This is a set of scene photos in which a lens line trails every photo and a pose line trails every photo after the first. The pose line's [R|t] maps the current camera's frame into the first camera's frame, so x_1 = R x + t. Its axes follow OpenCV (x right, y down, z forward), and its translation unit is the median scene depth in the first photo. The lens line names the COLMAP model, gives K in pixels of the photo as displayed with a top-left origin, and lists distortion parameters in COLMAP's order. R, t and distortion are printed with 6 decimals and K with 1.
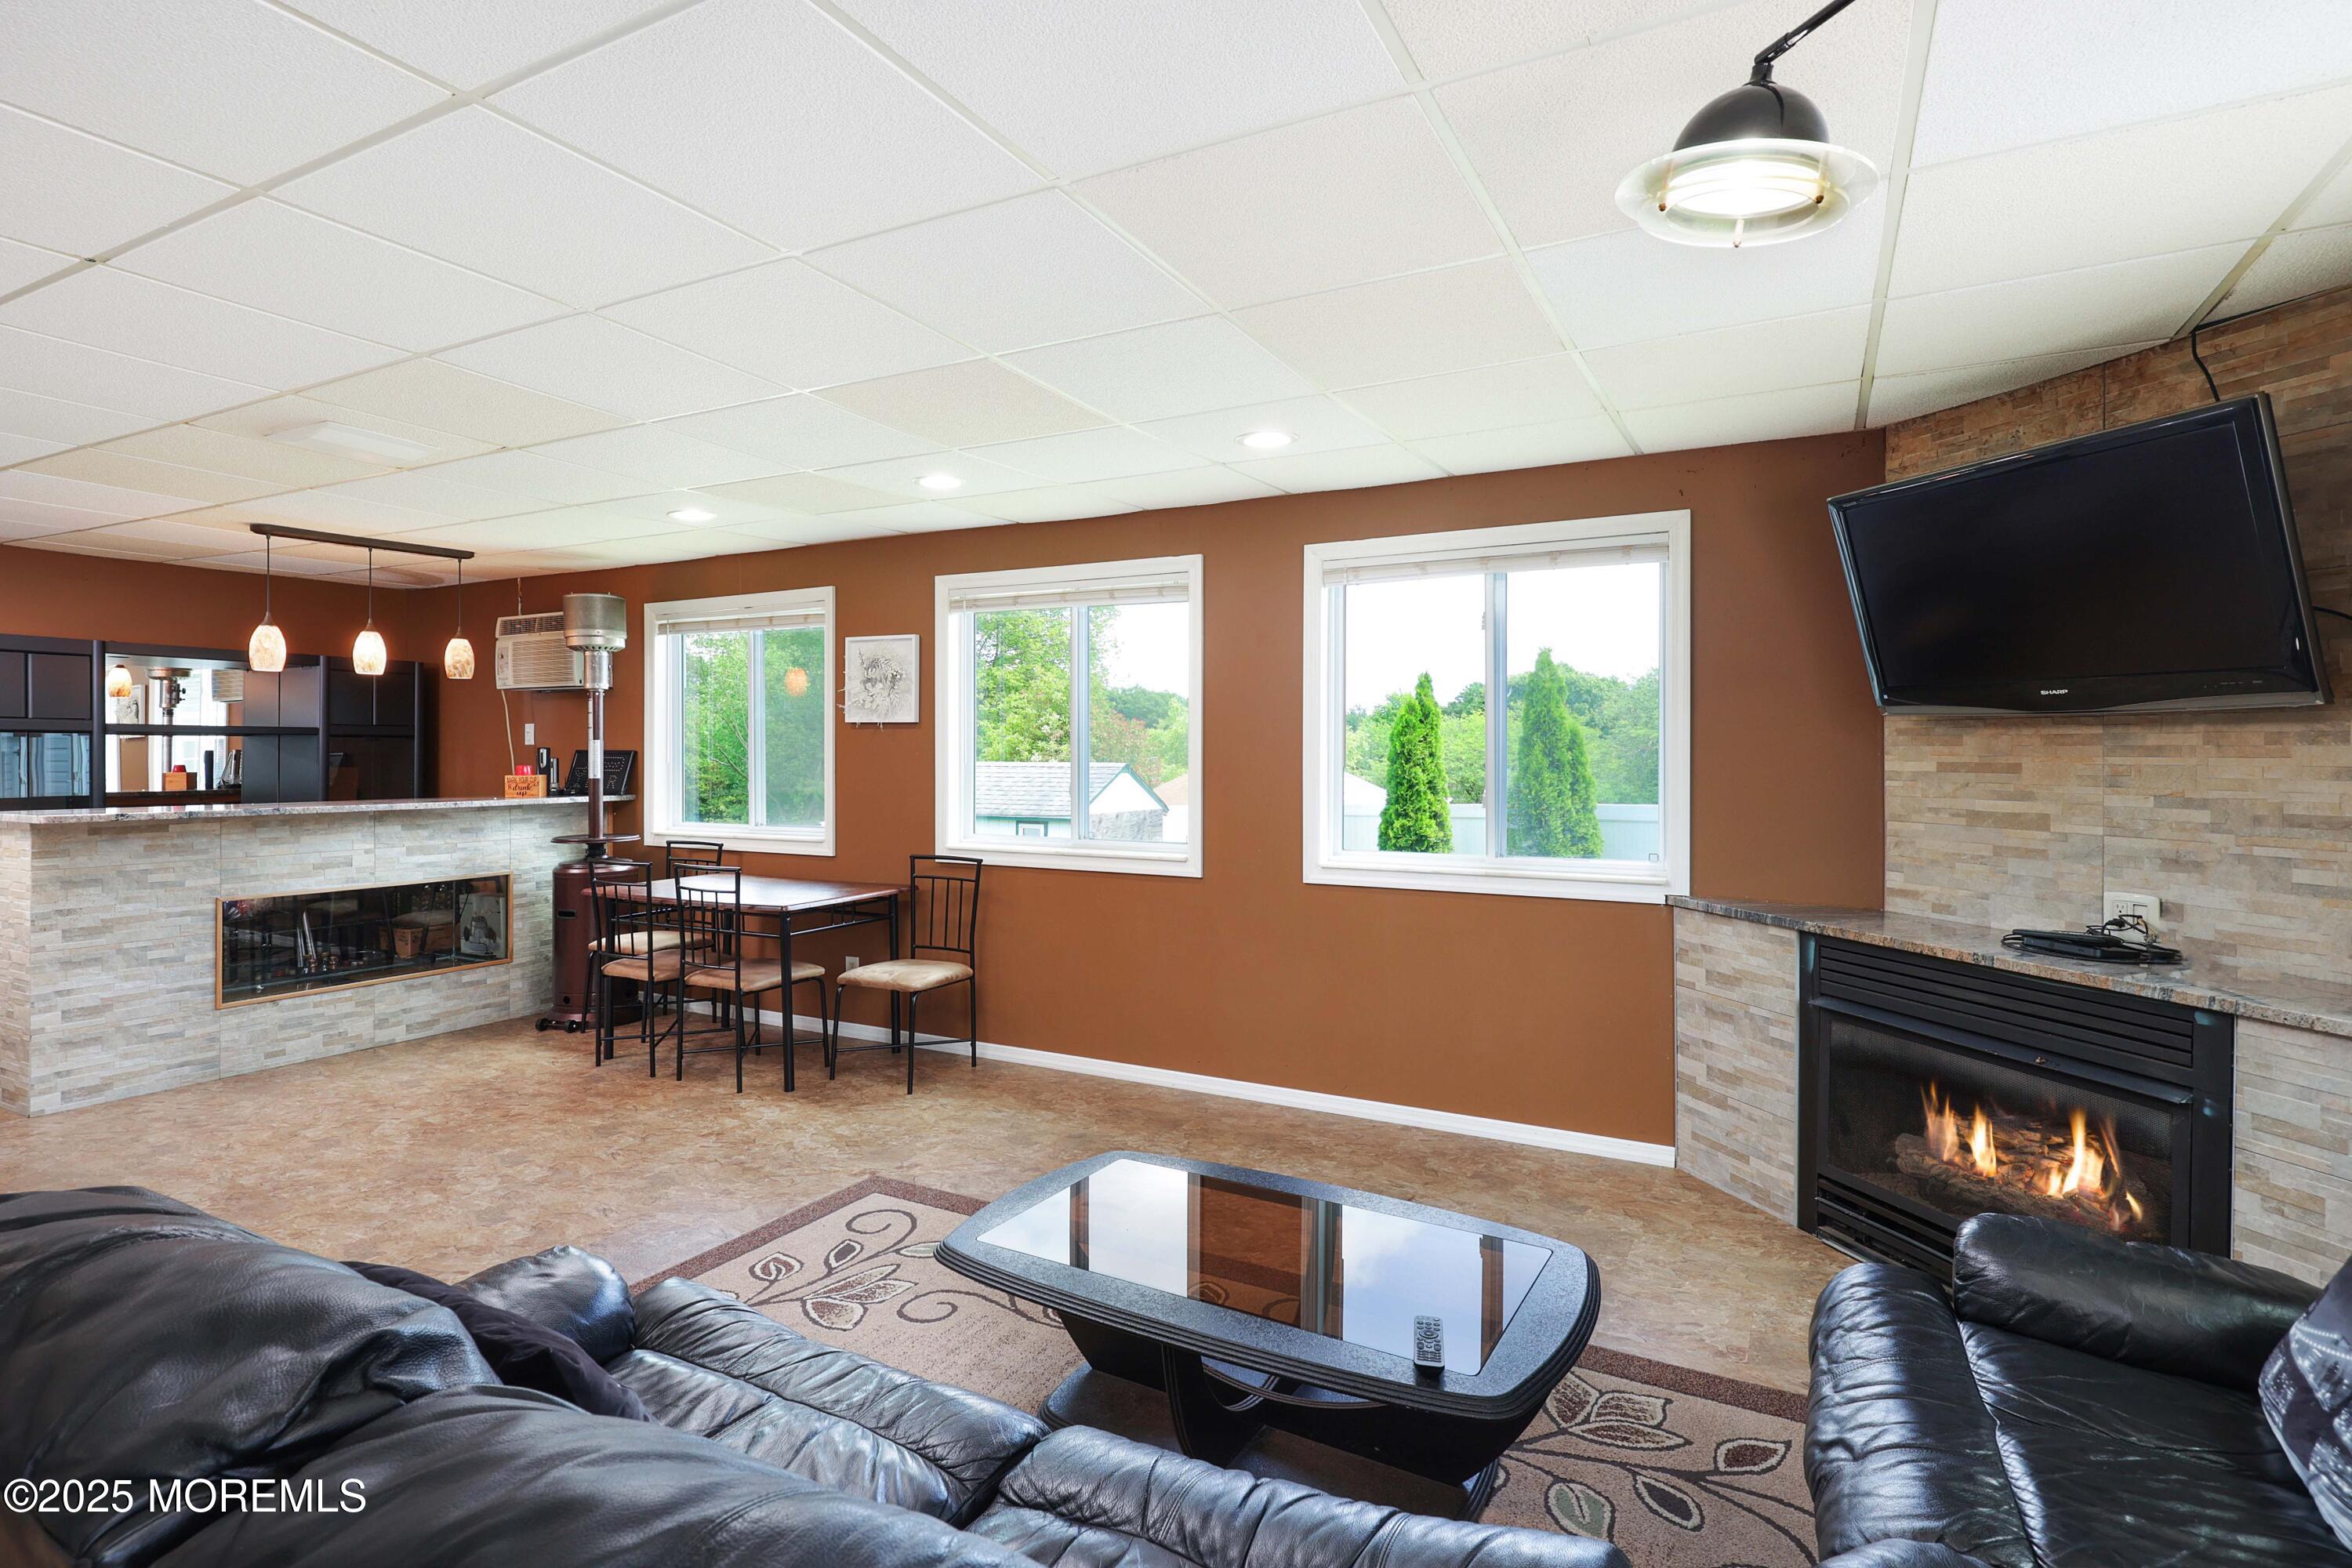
lens RADIAL K [[1135.3, 0, 1186.1], [0, 1135.3, 743.8], [0, 0, 1]] dist [0.000057, 0.000361]
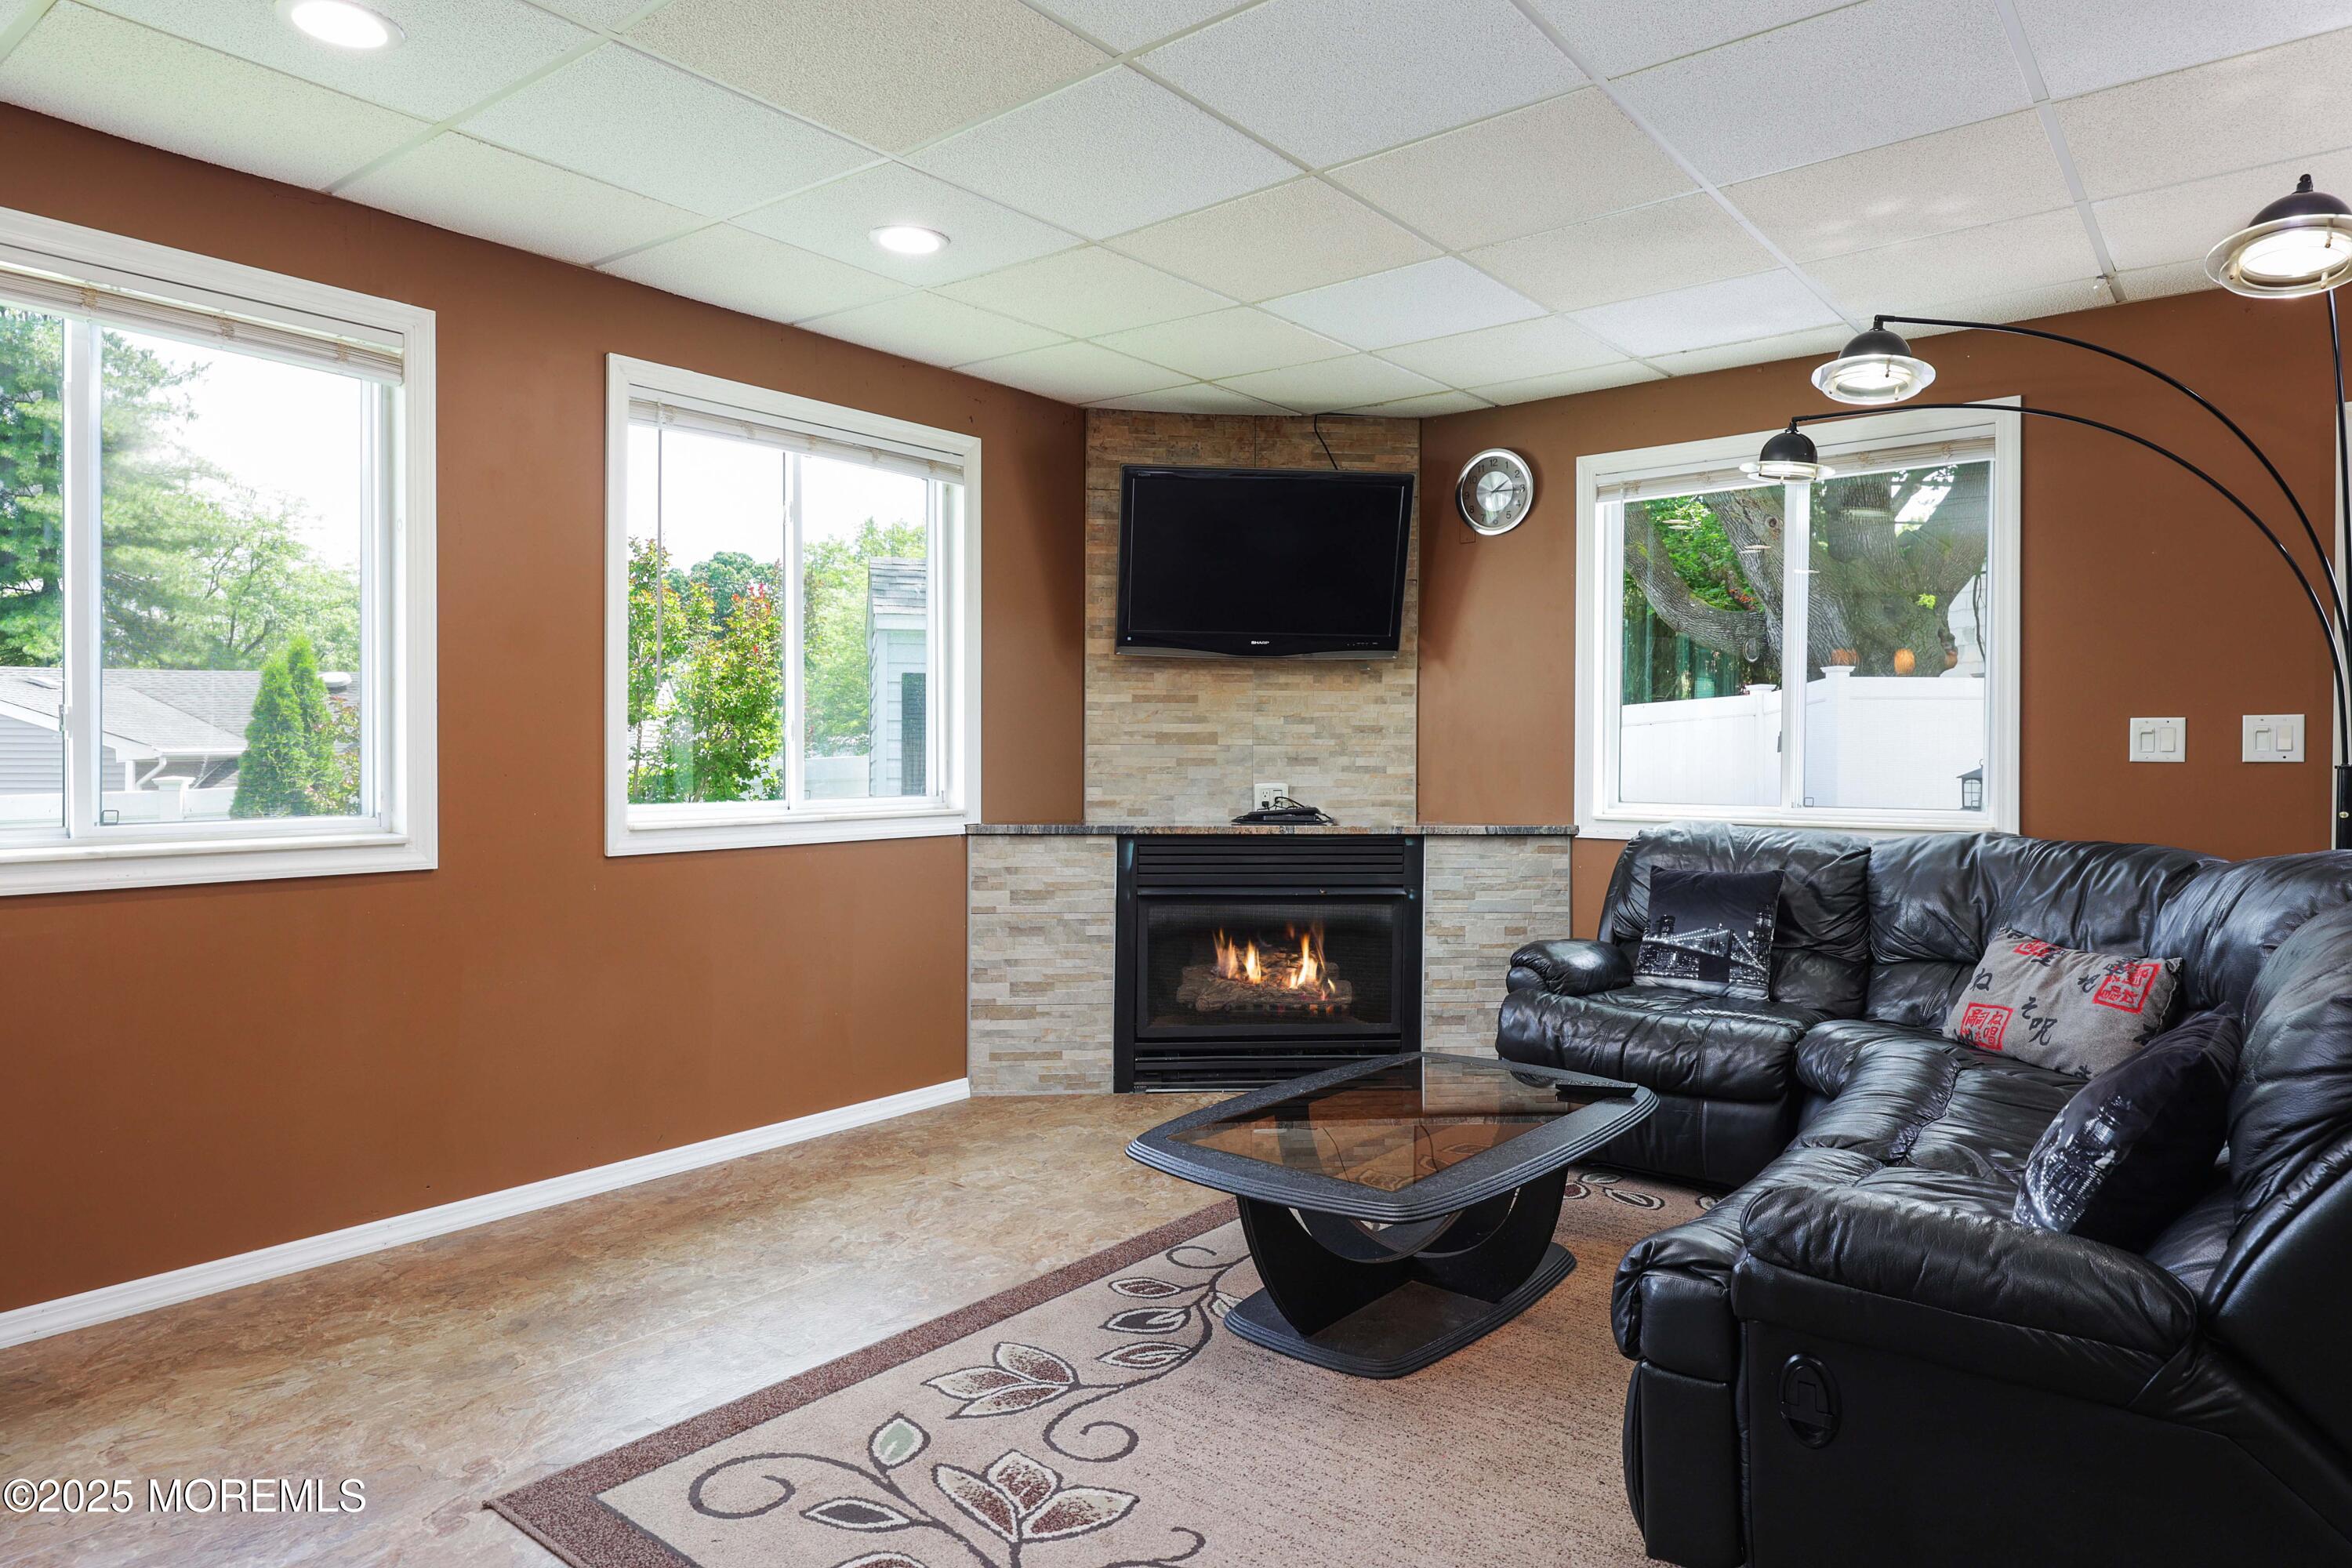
lens RADIAL K [[1399.6, 0, 1229.0], [0, 1399.6, 759.8], [0, 0, 1]] dist [0.001844, -0.000009]
pose [[0.176915, -0.011720, 0.984156, -0.827370], [-0.005468, 0.999902, 0.012890, 0.067432], [-0.984211, -0.007662, 0.176833, 0.630328]]
